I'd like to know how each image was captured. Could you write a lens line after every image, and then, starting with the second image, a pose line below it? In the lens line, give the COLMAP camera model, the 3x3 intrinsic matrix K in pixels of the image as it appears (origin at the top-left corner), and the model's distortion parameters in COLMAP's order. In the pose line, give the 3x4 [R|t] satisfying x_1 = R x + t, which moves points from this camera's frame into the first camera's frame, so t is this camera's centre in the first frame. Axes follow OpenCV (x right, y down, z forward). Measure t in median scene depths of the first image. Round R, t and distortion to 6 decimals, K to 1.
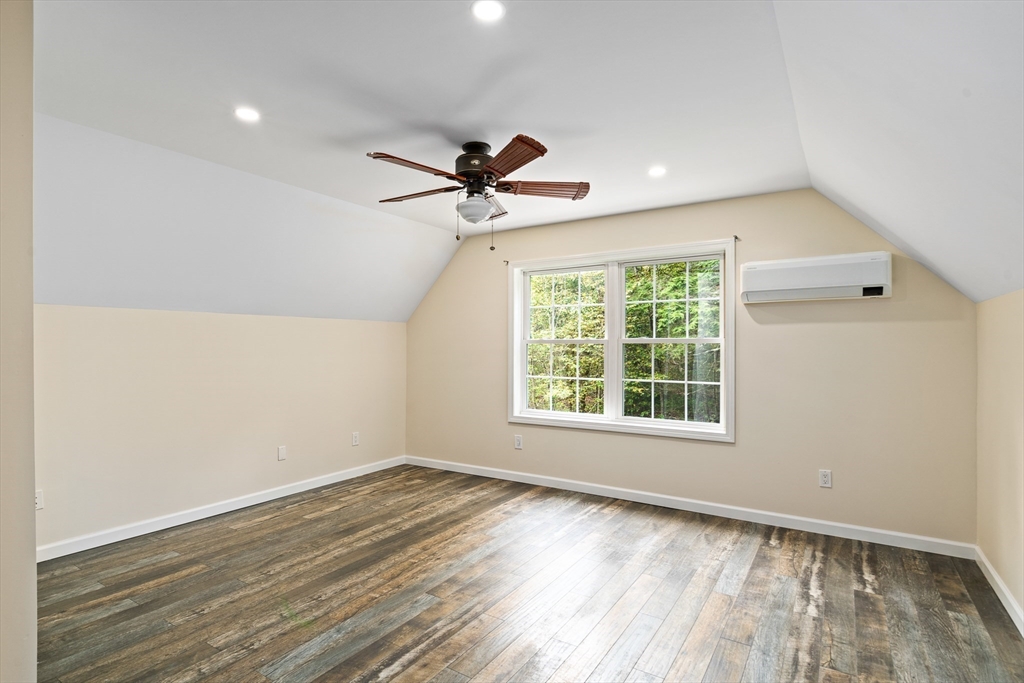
lens RADIAL K [[520.2, 0, 508.7], [0, 520.2, 346.4], [0, 0, 1]] dist [-0.001671, 0.000830]
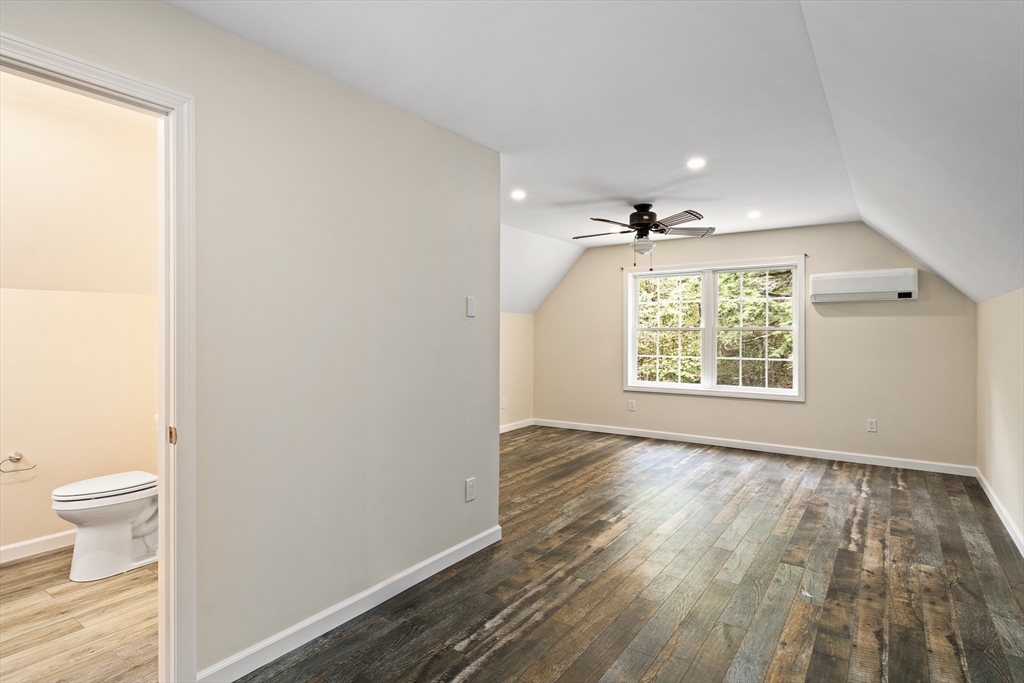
lens RADIAL K [[543.9, 0, 509.6], [0, 543.9, 331.4], [0, 0, 1]] dist [0.000711, -0.000458]
pose [[0.999228, 0.000764, -0.039270, -0.340914], [-0.000919, 0.999992, -0.003927, 0.002945], [0.039266, 0.003960, 0.999221, -0.556990]]
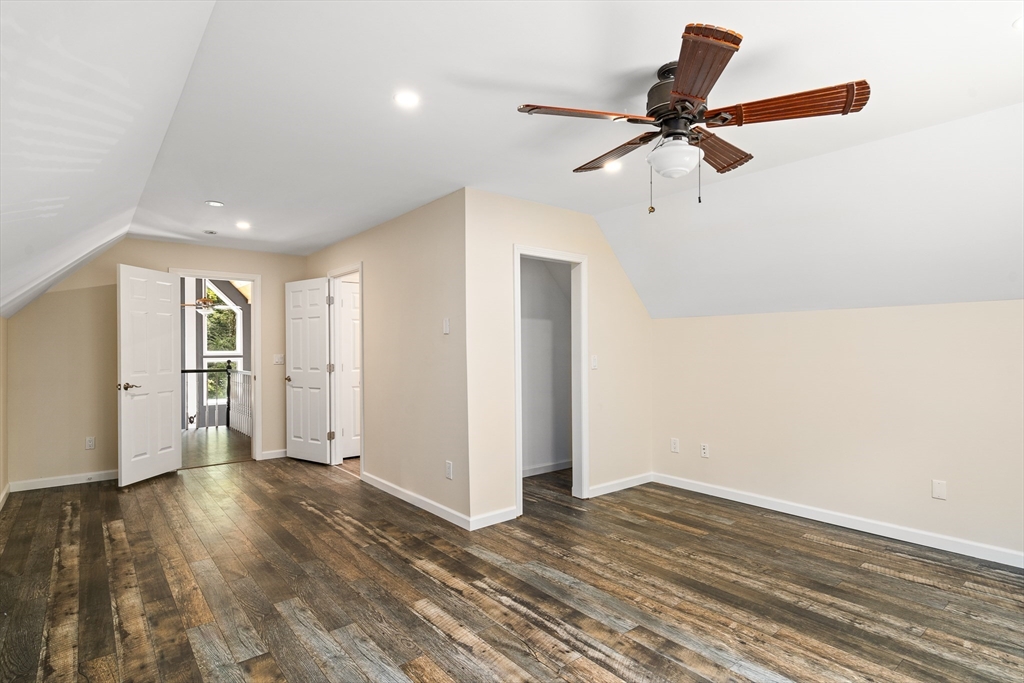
lens RADIAL K [[520.2, 0, 508.7], [0, 520.2, 346.4], [0, 0, 1]] dist [-0.001671, 0.000830]
pose [[-0.305751, 0.003633, -0.952105, 0.597804], [0.002297, 0.999993, 0.003078, -0.003098], [0.952109, -0.001246, -0.305757, 0.846063]]
